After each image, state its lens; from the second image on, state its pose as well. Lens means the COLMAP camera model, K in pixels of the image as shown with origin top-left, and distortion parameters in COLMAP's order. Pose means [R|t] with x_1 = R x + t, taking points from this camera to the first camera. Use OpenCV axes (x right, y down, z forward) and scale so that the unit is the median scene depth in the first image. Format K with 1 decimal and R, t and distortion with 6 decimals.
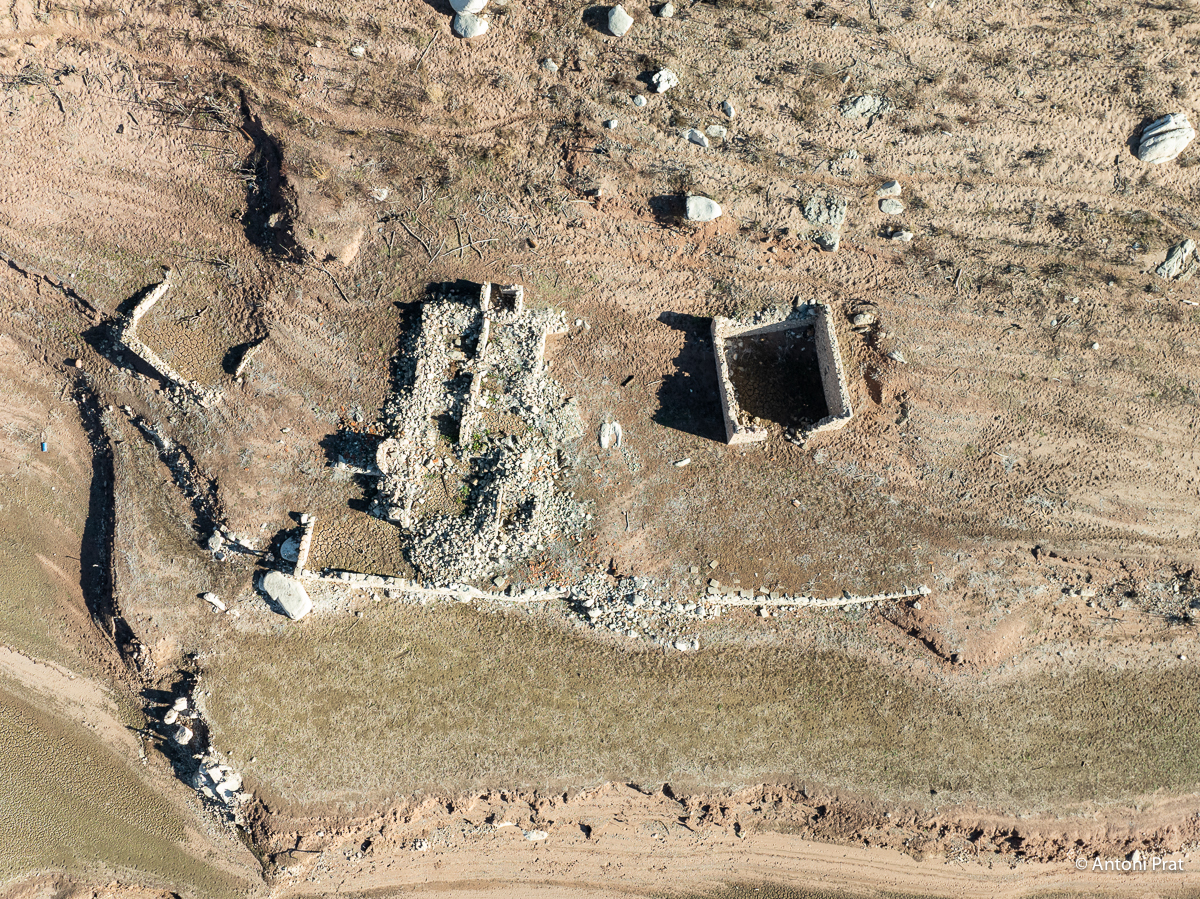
lens RADIAL K [[846.7, 0, 600.0], [0, 846.7, 449.5], [0, 0, 1]] dist [-0.036201, 0.002421]
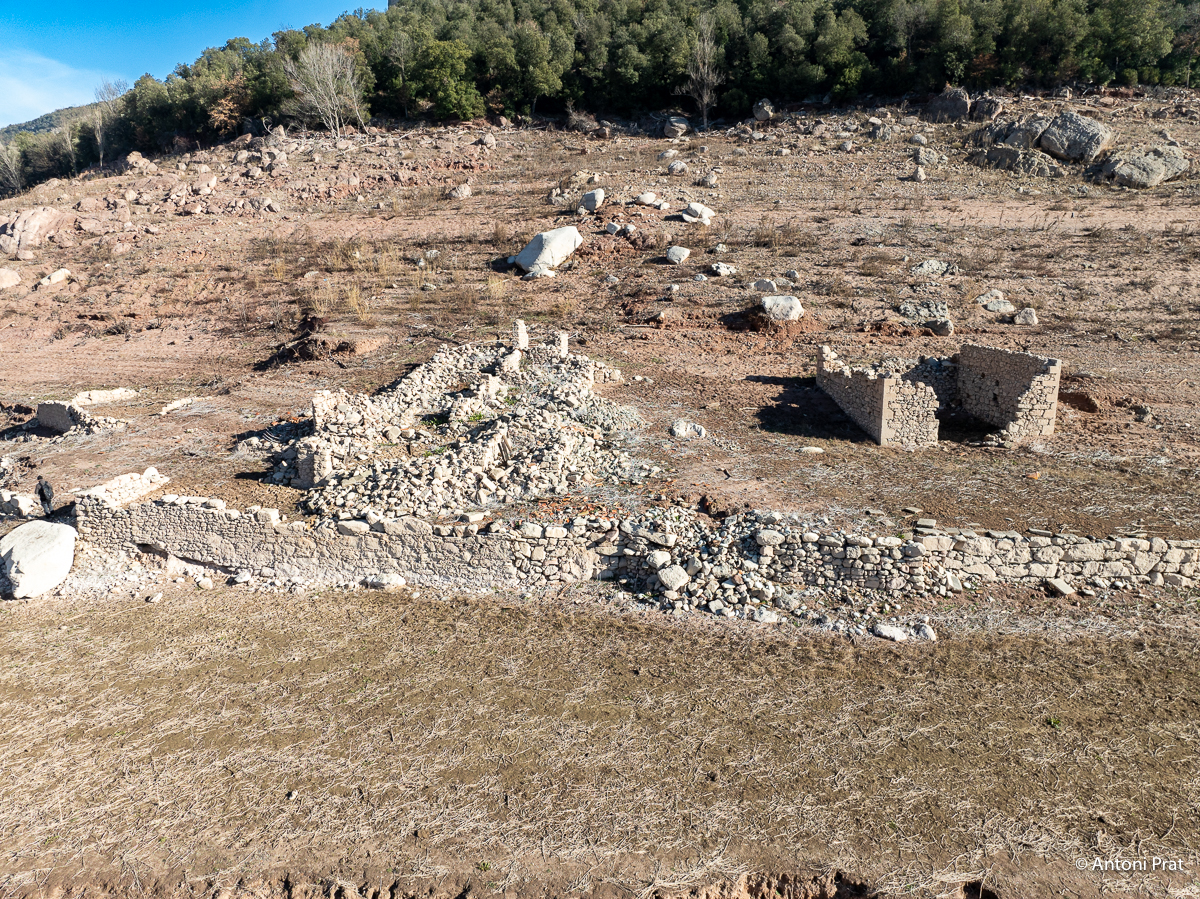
lens RADIAL K [[846.7, 0, 600.0], [0, 846.7, 449.5], [0, 0, 1]] dist [-0.036201, 0.002421]
pose [[0.998925, 0.003307, -0.046236, -0.024189], [-0.043329, 0.421066, -0.905995, 0.565652], [0.016473, 0.907024, 0.420757, 0.748580]]
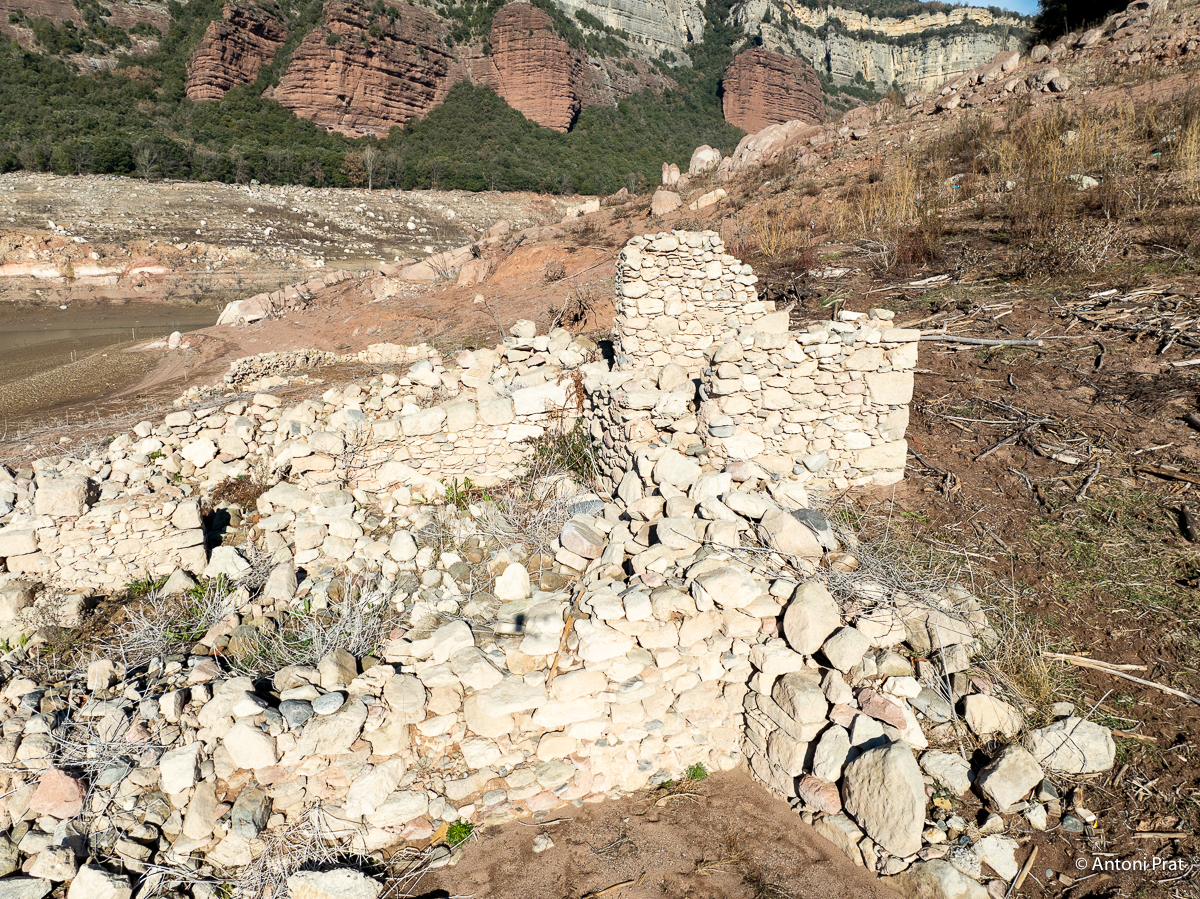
lens RADIAL K [[846.6, 0, 600.0], [0, 846.6, 449.5], [0, 0, 1]] dist [-0.041723, 0.004810]
pose [[0.394999, 0.219640, -0.892039, 0.002309], [-0.894238, 0.314423, -0.318554, -0.107028], [0.210510, 0.923524, 0.320608, 0.949199]]
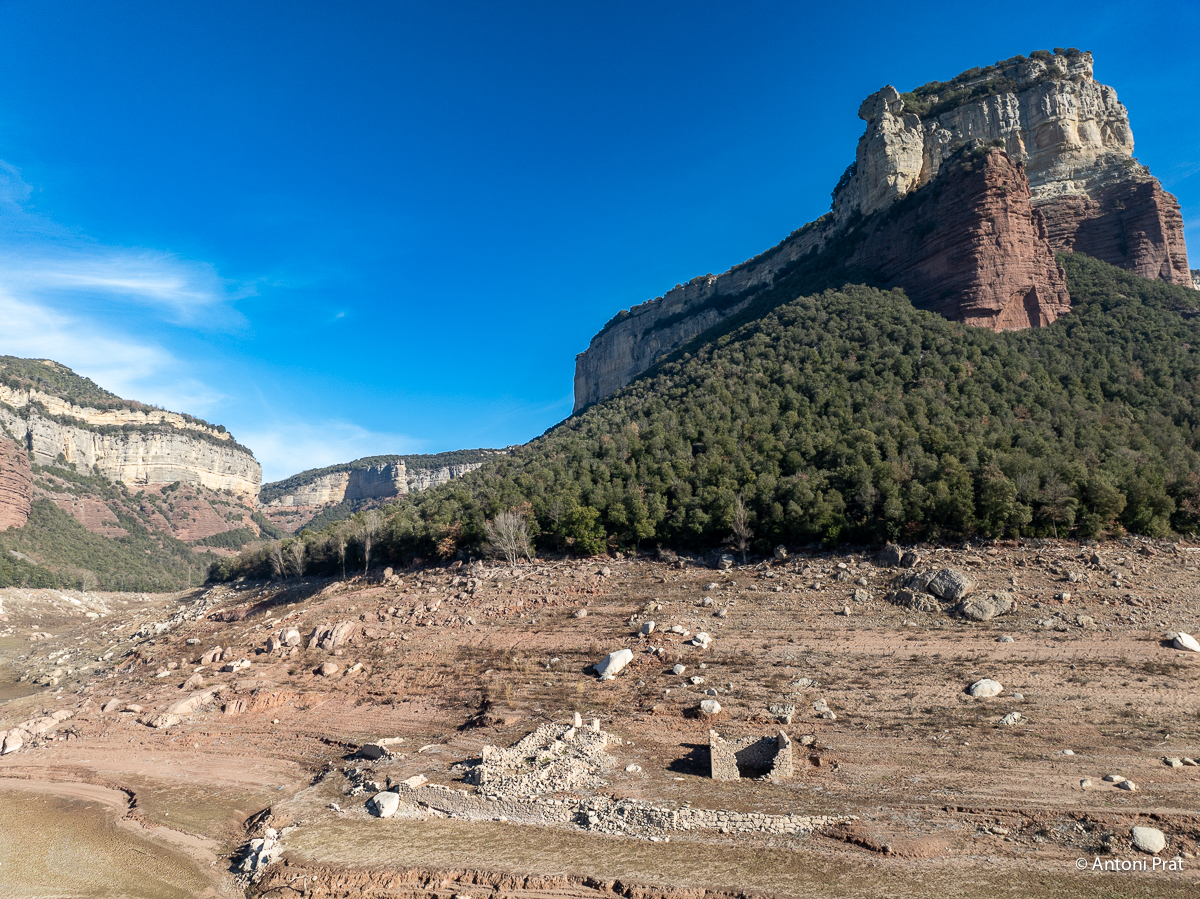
lens RADIAL K [[846.7, 0, 600.0], [0, 846.7, 449.5], [0, 0, 1]] dist [-0.036201, 0.002421]
pose [[0.969053, -0.049430, -0.241855, 0.343690], [-0.239182, 0.054361, -0.969452, 1.409840], [0.061068, 0.997297, 0.040856, 0.376138]]
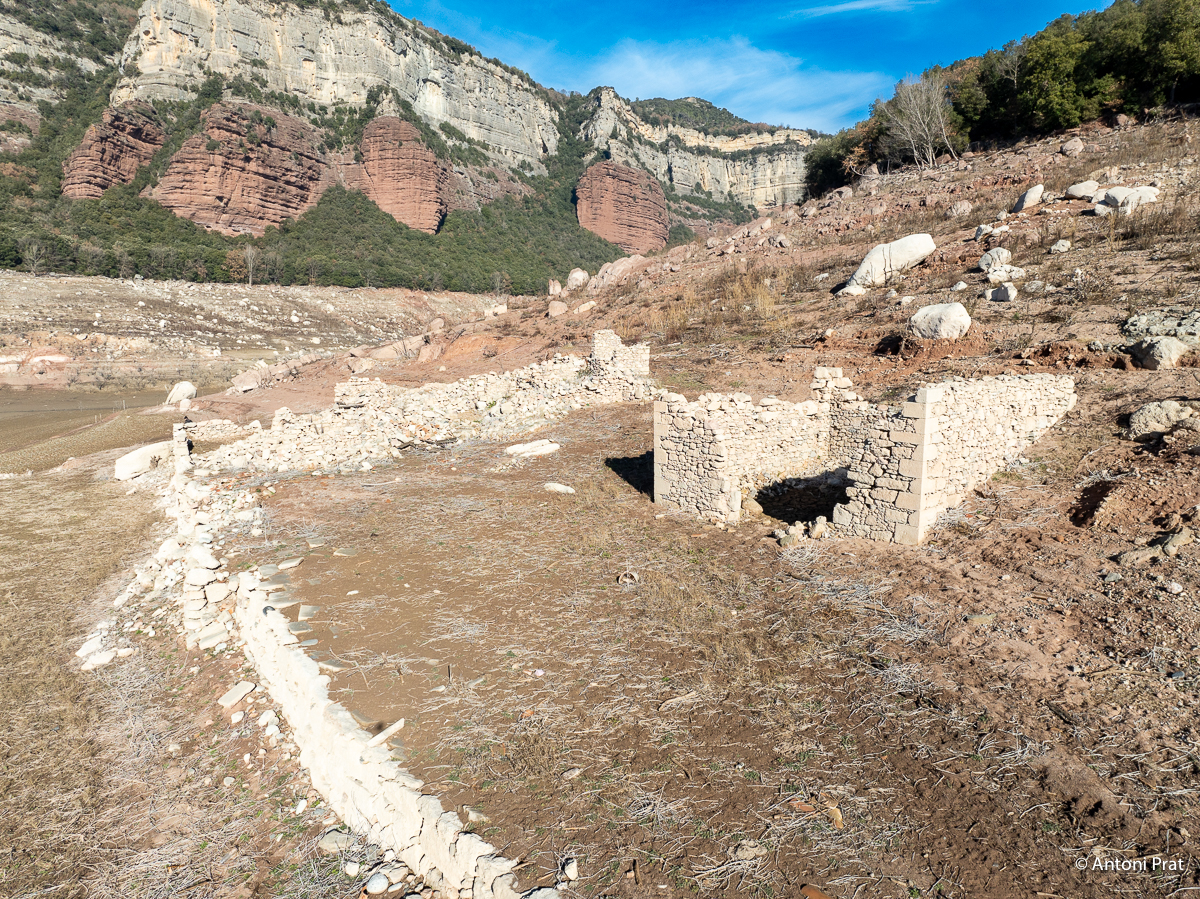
lens RADIAL K [[846.7, 0, 600.0], [0, 846.7, 449.5], [0, 0, 1]] dist [-0.036201, 0.002421]
pose [[0.540681, 0.114718, -0.833369, 0.474516], [-0.819364, 0.296205, -0.490820, 0.206811], [0.190542, 0.948210, 0.254149, 0.877492]]
